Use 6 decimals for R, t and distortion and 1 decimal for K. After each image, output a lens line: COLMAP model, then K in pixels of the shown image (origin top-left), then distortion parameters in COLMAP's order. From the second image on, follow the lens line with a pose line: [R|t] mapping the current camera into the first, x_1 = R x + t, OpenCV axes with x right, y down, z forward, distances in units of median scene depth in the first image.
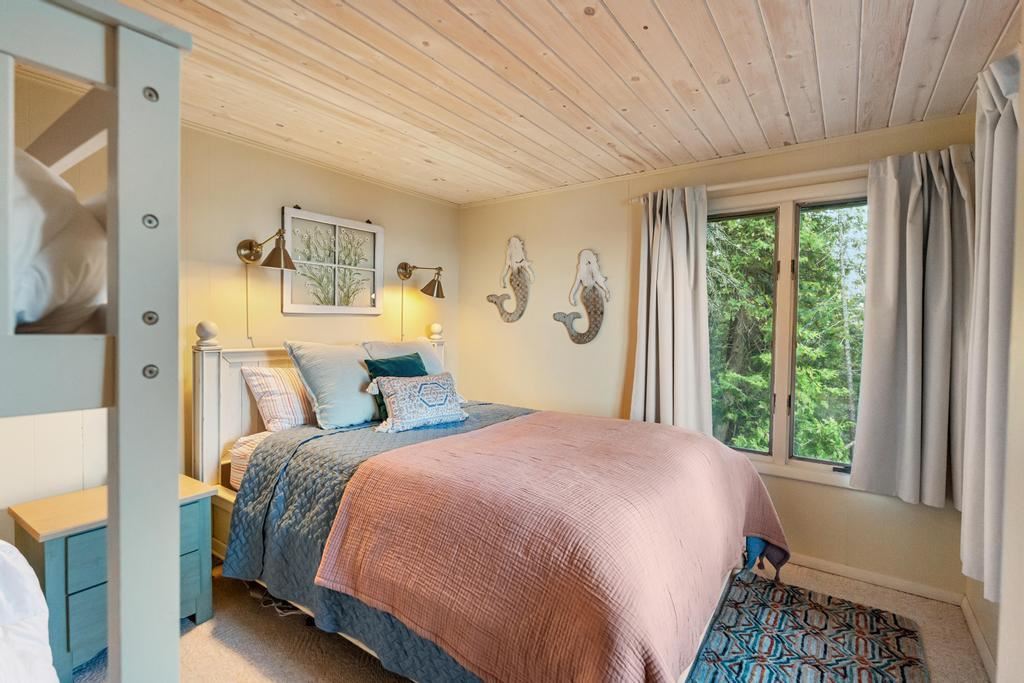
lens RADIAL K [[483.9, 0, 512.5], [0, 483.9, 335.4], [0, 0, 1]] dist [-0.000491, -0.000044]
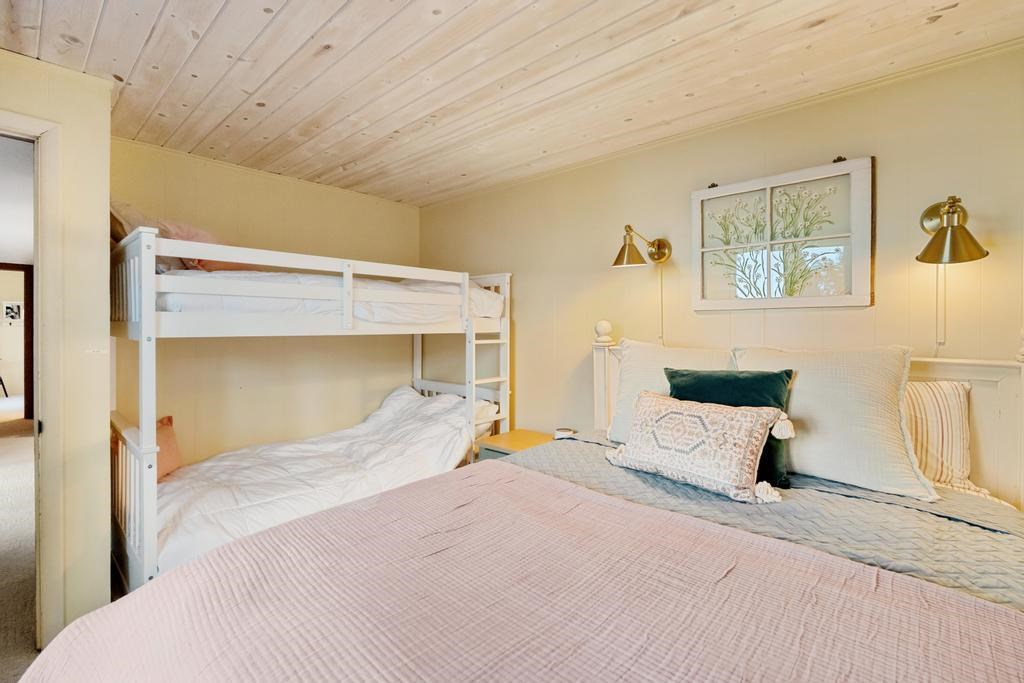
lens RADIAL K [[448.8, 0, 513.4], [0, 448.8, 331.7], [0, 0, 1]] dist [0.000907, -0.000077]
pose [[-0.112886, 0.010315, -0.993554, 0.376030], [-0.022323, 0.999667, 0.012915, -0.009765], [0.993357, 0.023637, -0.112618, 0.729355]]
